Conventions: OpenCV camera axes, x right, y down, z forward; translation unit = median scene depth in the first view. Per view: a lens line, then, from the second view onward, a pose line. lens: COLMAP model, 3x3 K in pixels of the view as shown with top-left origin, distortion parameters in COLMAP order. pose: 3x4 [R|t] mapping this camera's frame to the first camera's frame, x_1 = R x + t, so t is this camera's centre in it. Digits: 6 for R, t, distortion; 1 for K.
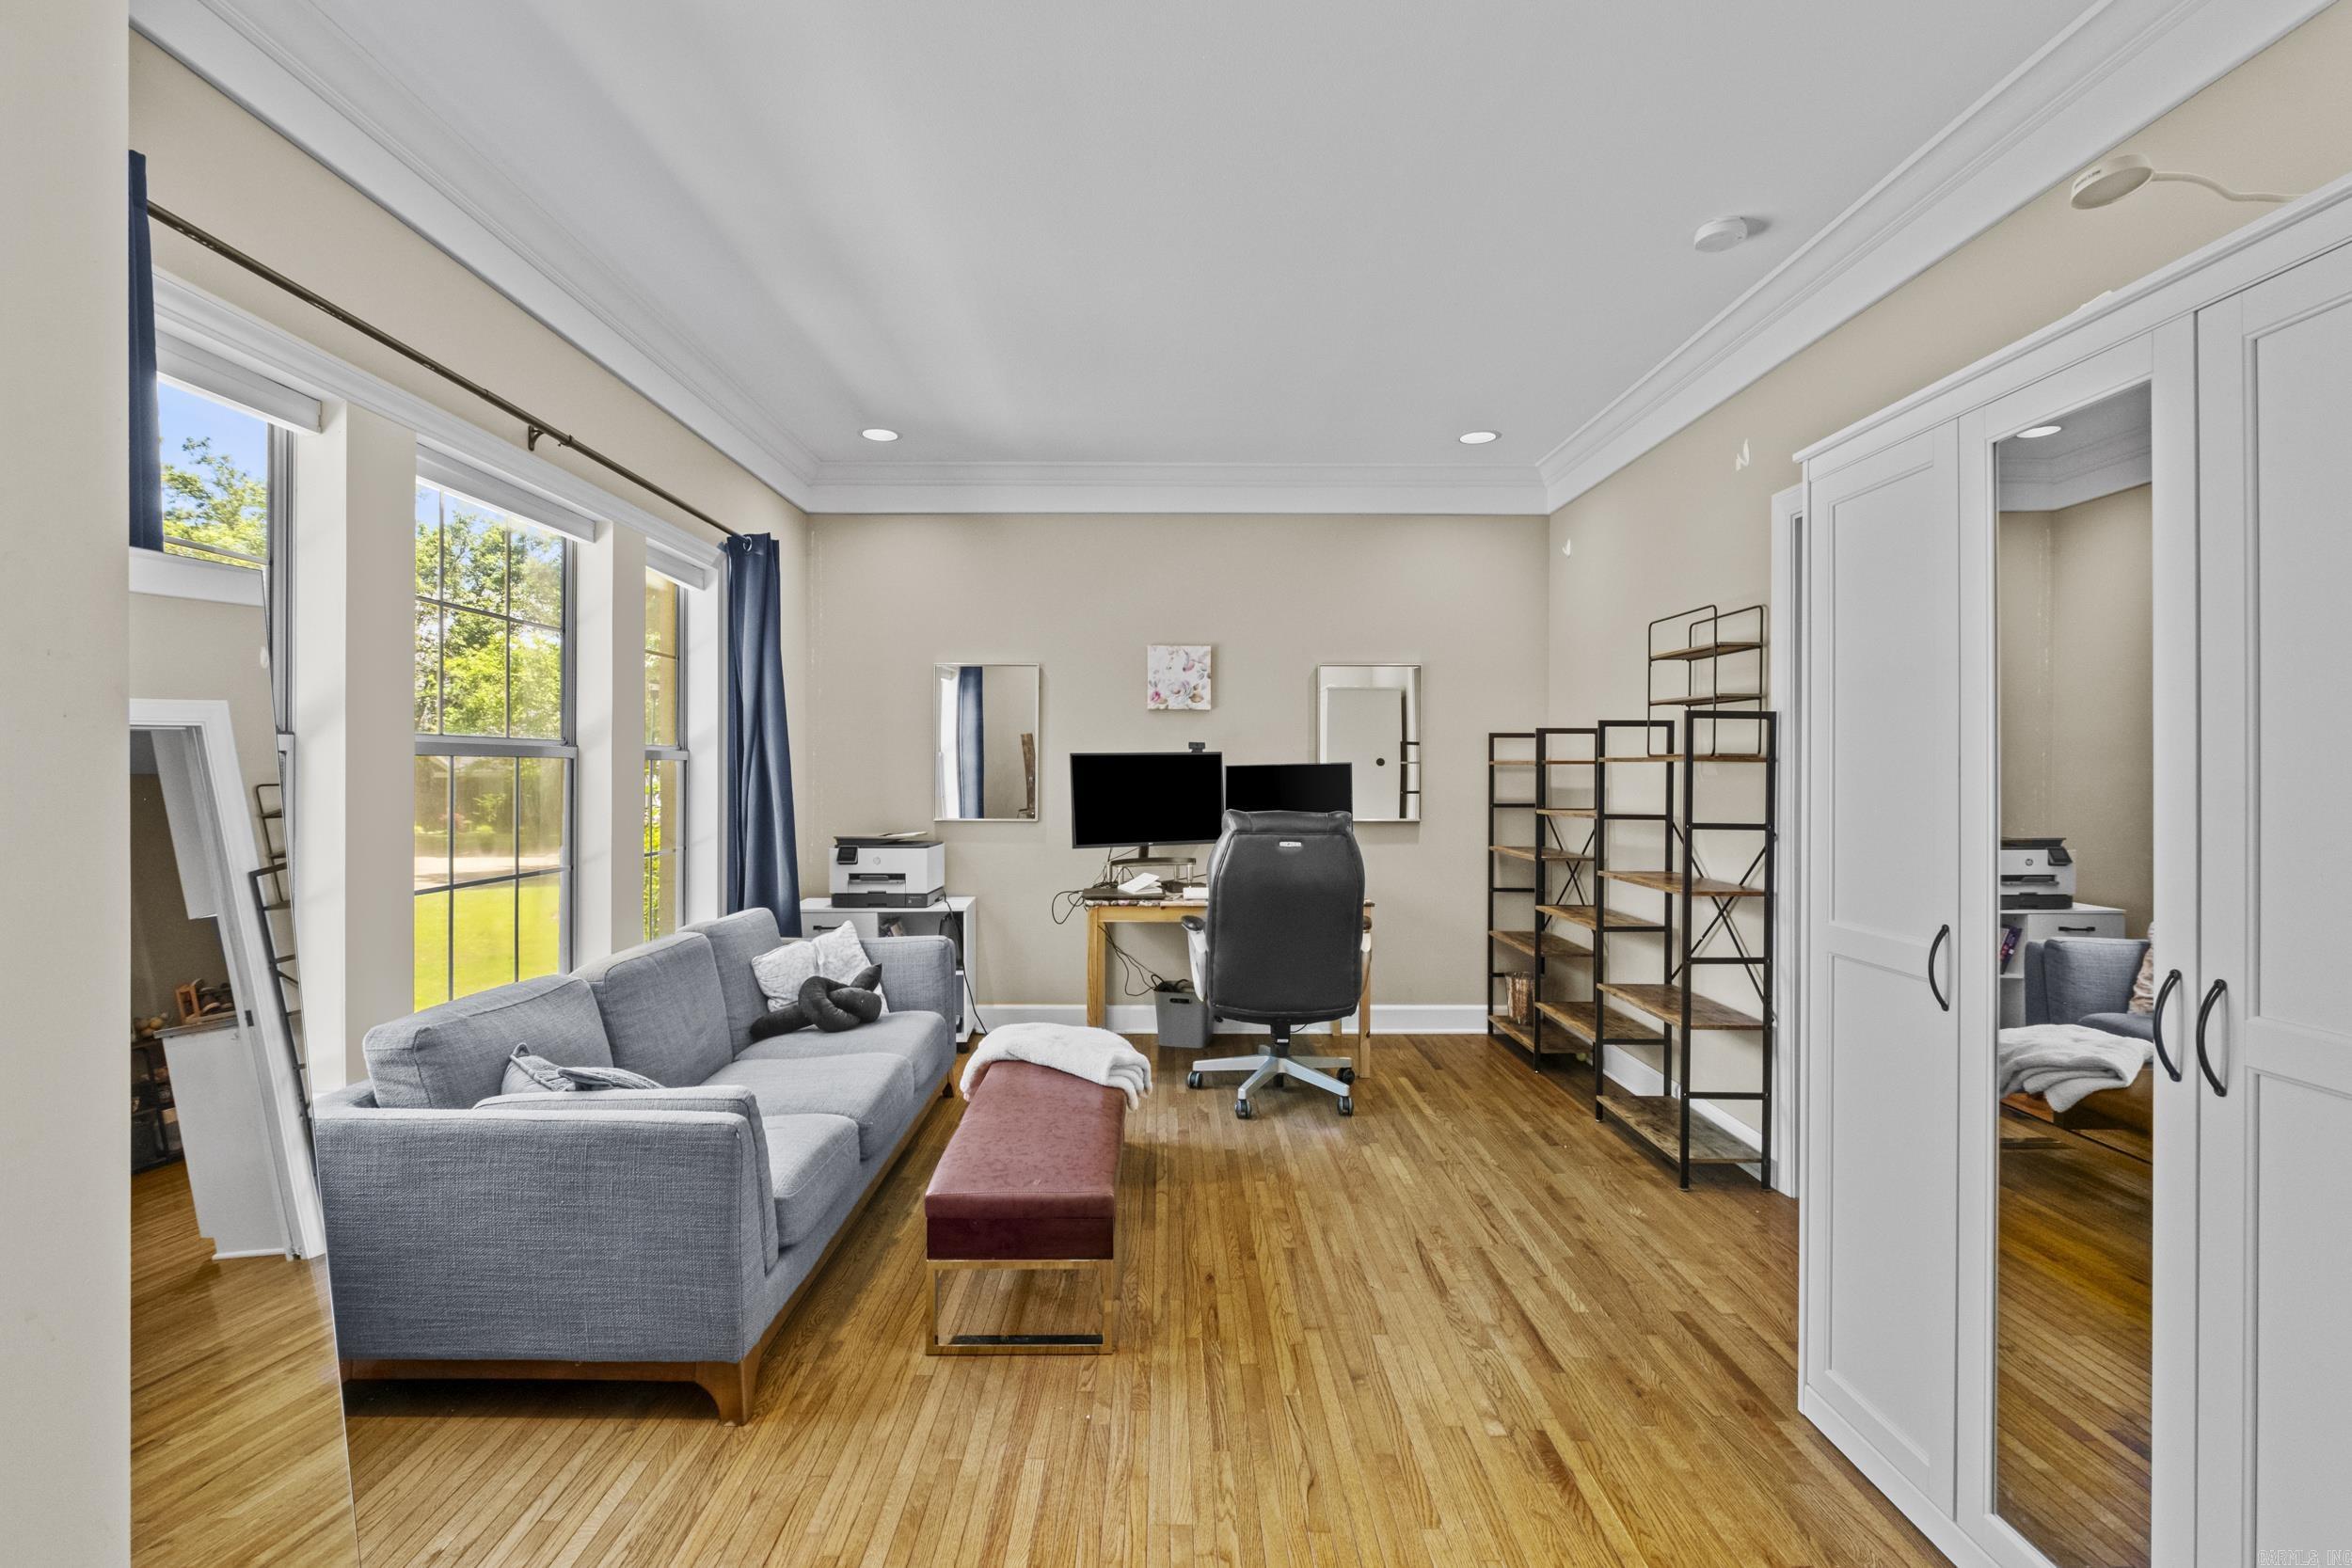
lens RADIAL K [[1037.0, 0, 1174.5], [0, 1037.0, 779.1], [0, 0, 1]] dist [-0.005780, -0.000239]
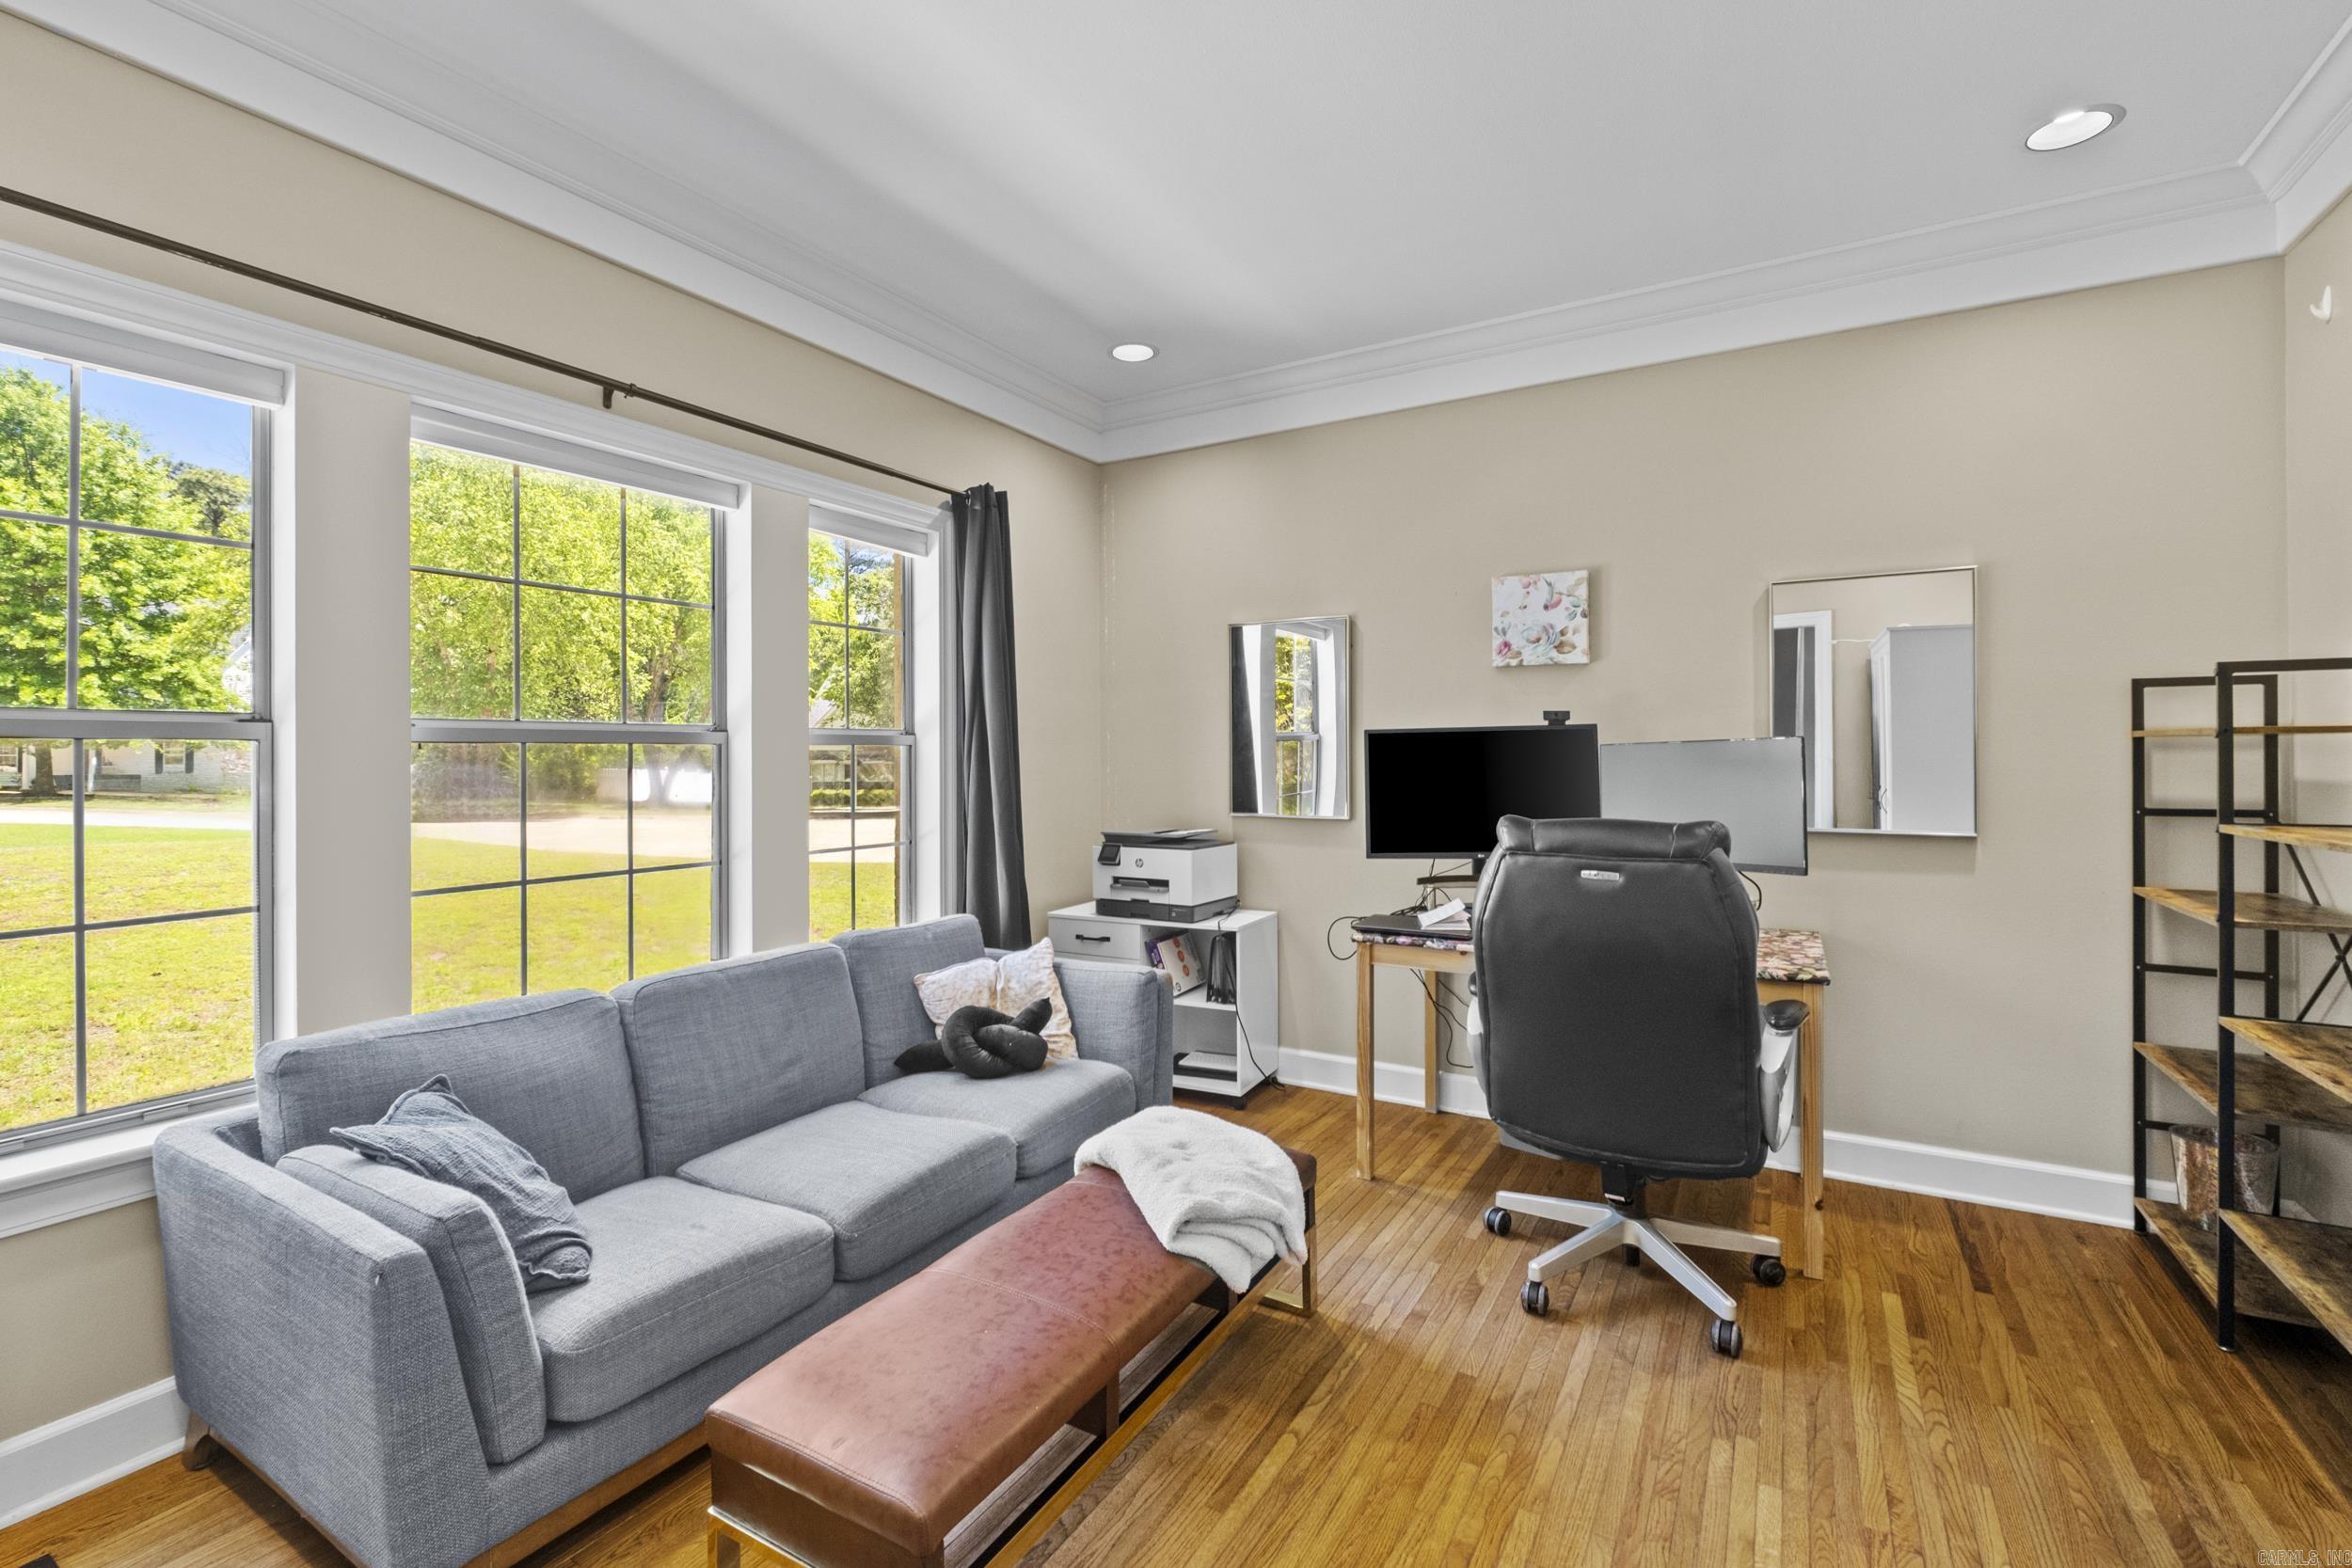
lens RADIAL K [[1037.0, 0, 1170.7], [0, 1037.0, 755.2], [0, 0, 1]] dist [-0.005780, -0.000239]
pose [[0.850104, -0.006693, -0.526572, 0.182329], [0.002639, 0.999961, -0.008450, -0.001188], [0.526608, 0.005794, 0.850089, 0.311308]]
